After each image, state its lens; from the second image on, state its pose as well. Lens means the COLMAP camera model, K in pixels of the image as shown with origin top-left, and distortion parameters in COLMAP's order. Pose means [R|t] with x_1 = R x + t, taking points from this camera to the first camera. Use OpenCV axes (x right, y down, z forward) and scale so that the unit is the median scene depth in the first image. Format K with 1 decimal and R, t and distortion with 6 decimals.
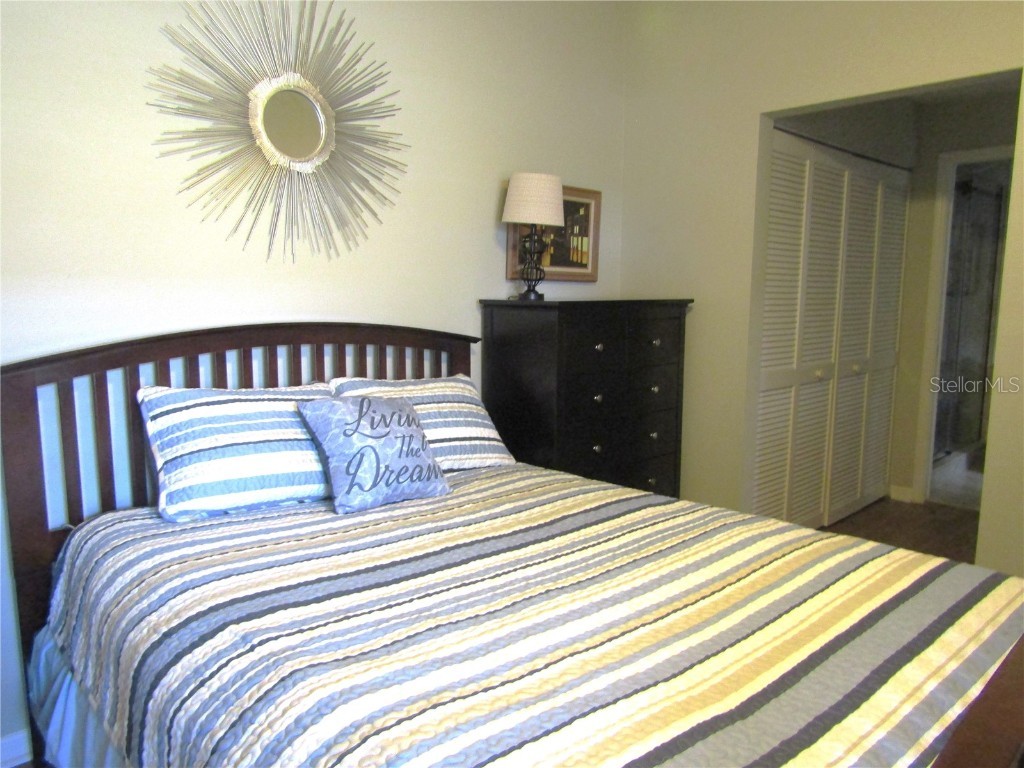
lens RADIAL K [[720.7, 0, 512.1], [0, 720.7, 409.5], [0, 0, 1]] dist [-0.053213, -0.002957]
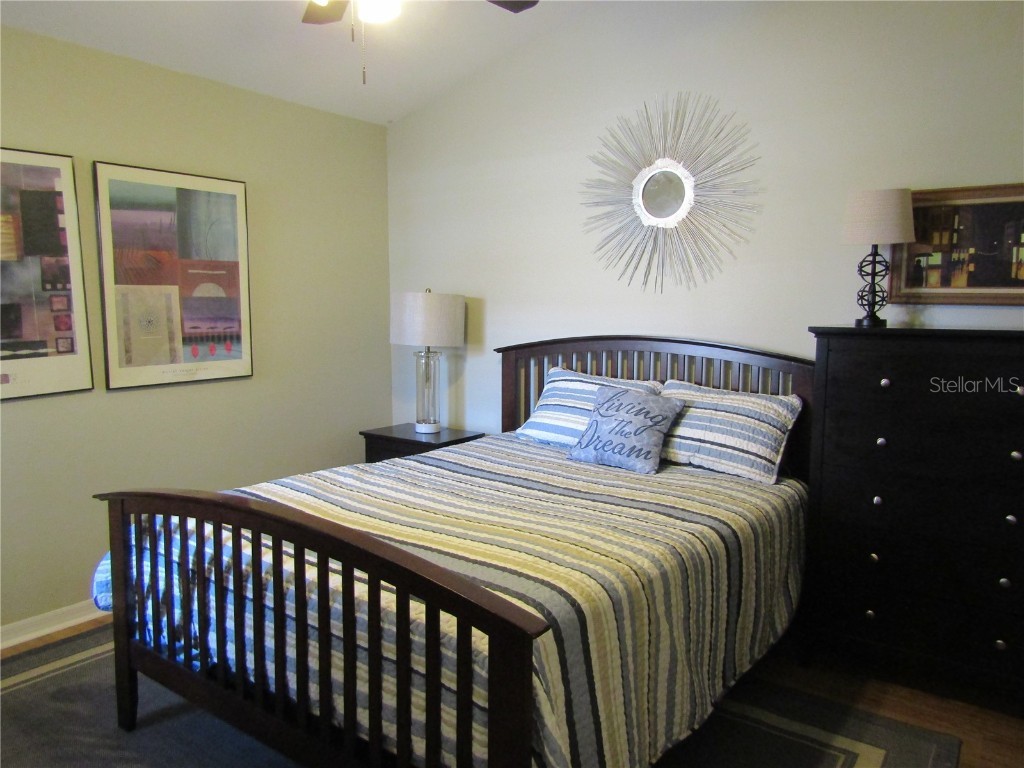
lens RADIAL K [[730.2, 0, 507.7], [0, 730.2, 383.0], [0, 0, 1]] dist [-0.003568, 0.002406]
pose [[0.178652, 0.101904, -0.978621, 1.063289], [-0.163951, 0.983800, 0.072513, -0.089266], [0.970156, 0.147491, 0.192465, 0.470250]]
